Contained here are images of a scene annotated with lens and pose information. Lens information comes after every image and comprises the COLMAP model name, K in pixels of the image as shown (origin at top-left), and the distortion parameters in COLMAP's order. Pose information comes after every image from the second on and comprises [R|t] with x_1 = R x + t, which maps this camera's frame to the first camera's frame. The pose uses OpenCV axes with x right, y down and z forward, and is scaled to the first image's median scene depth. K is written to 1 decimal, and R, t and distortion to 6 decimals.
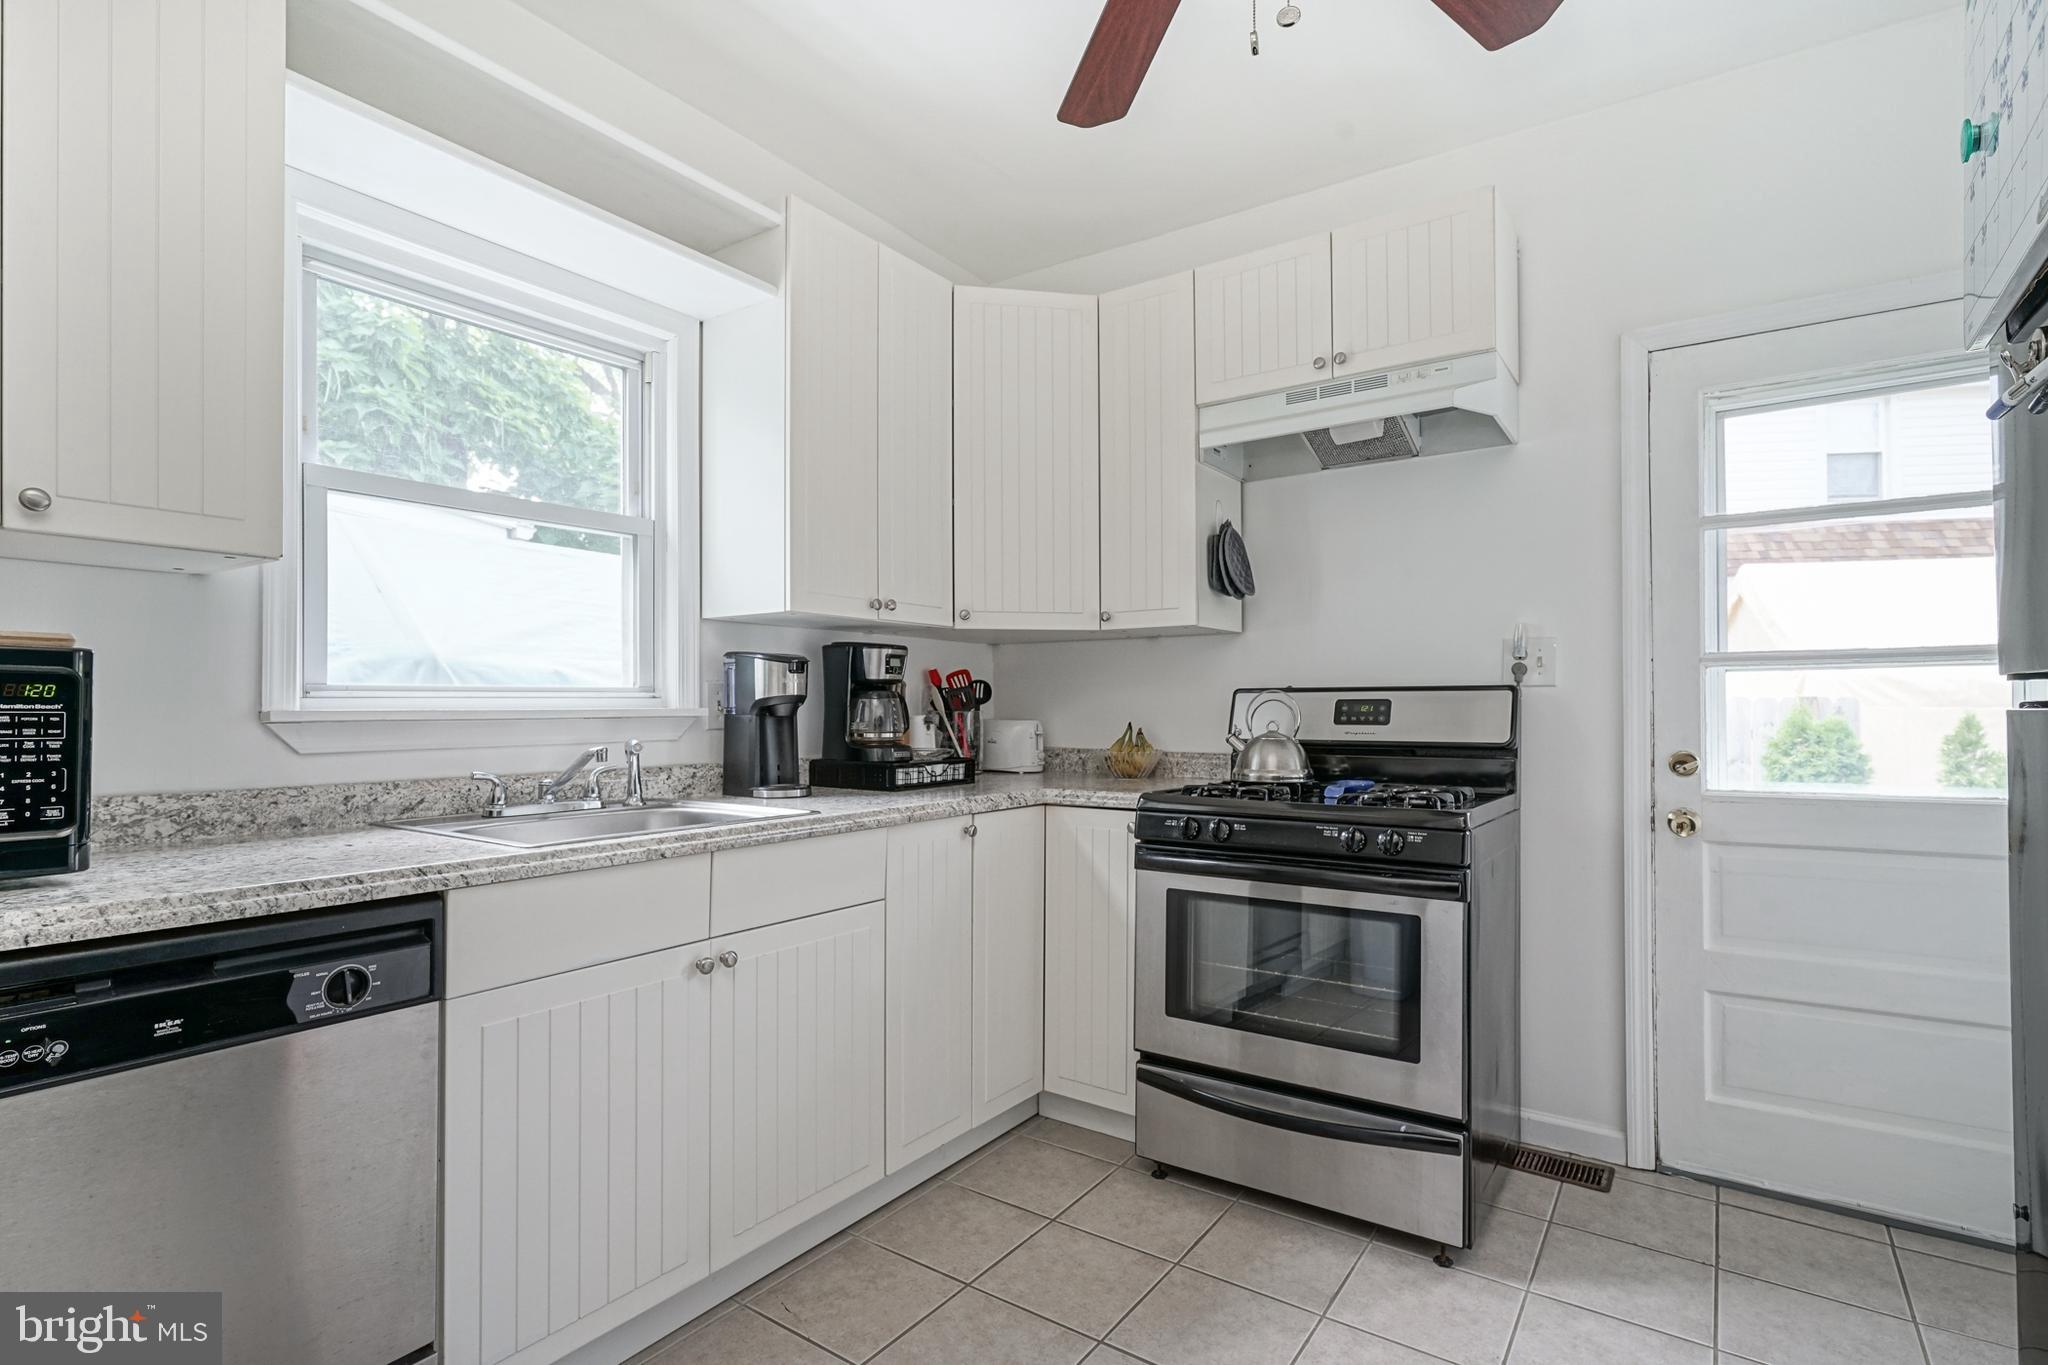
lens RADIAL K [[1022.0, 0, 1002.7], [0, 1022.0, 689.6], [0, 0, 1]] dist [-0.008024, 0.006096]
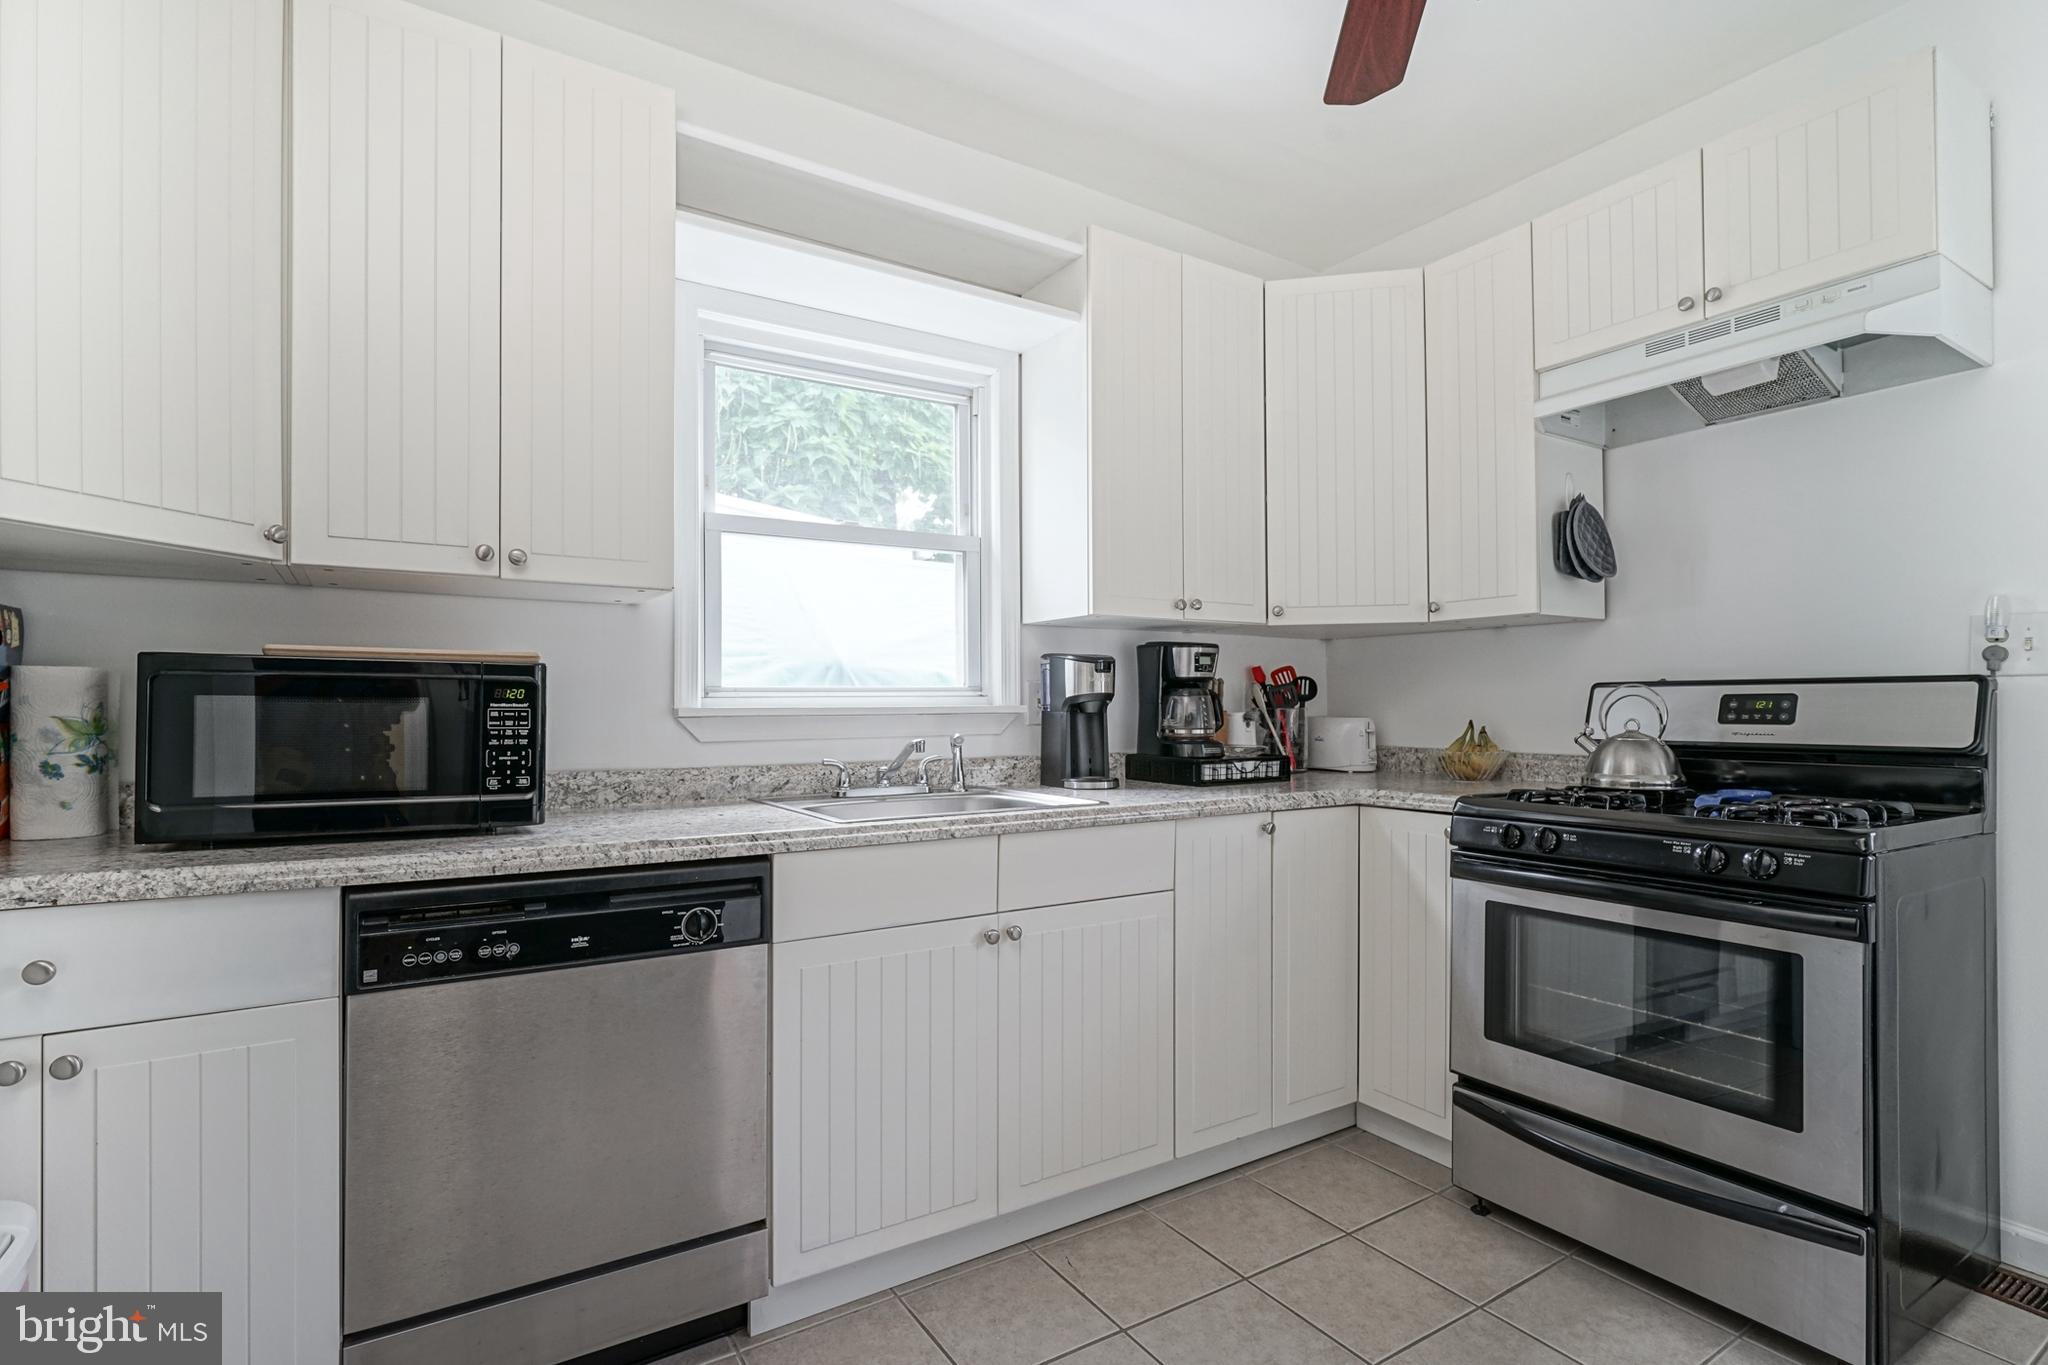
lens RADIAL K [[1014.9, 0, 1024.0], [0, 1014.9, 682.5], [0, 0, 1]] dist [-0.003470, 0.002672]
pose [[0.920510, -0.010180, -0.390586, 0.134178], [0.008629, 0.999946, -0.005727, -0.000248], [0.390624, 0.001901, 0.920549, -0.005304]]
